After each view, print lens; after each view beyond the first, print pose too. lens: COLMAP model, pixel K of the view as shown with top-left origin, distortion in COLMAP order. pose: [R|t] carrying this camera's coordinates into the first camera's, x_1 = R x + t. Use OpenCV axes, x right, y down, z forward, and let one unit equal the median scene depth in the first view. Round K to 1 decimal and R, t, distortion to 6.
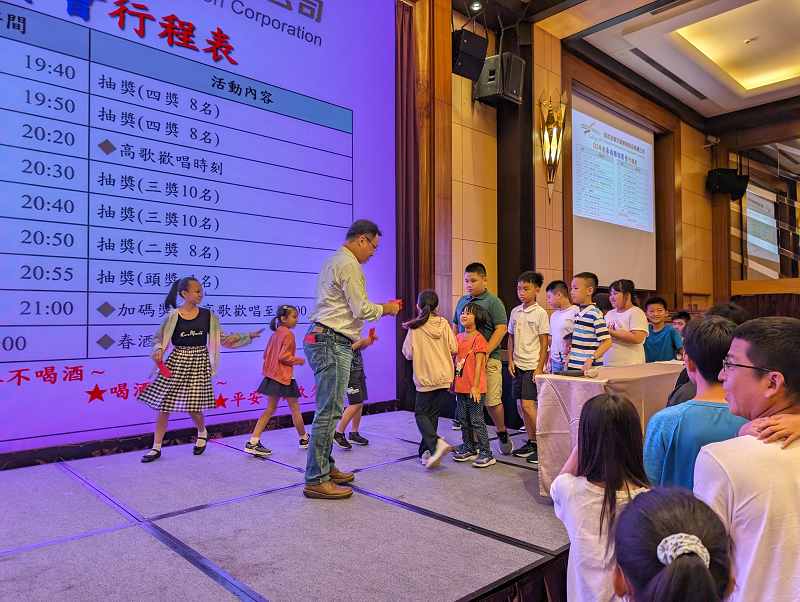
lens RADIAL K [[590.5, 0, 403.5], [0, 590.5, 308.1], [0, 0, 1]] dist [-0.000023, -0.002432]
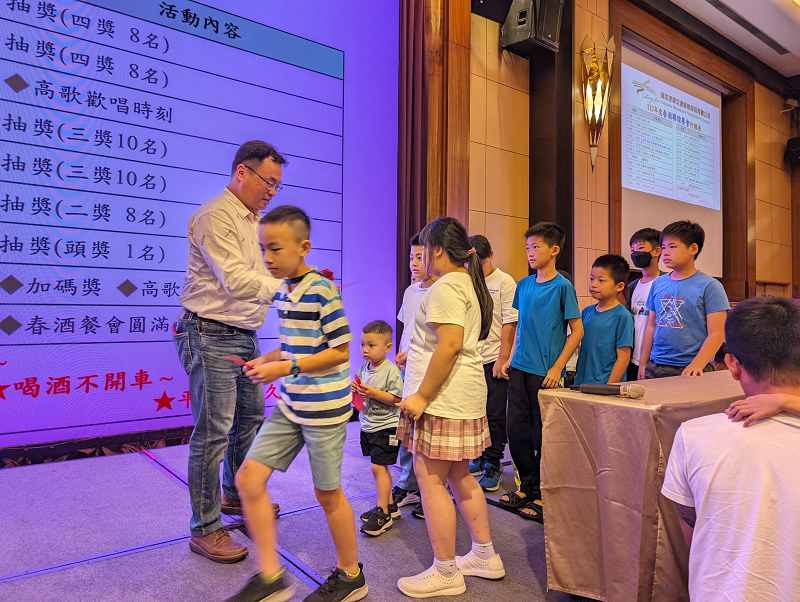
lens RADIAL K [[588.1, 0, 389.7], [0, 588.1, 288.9], [0, 0, 1]] dist [0.011155, -0.002611]
pose [[0.994639, 0.011307, -0.102785, 0.056699], [-0.012840, 0.999816, -0.014270, 0.008079], [0.102605, 0.015513, 0.994601, 0.161445]]
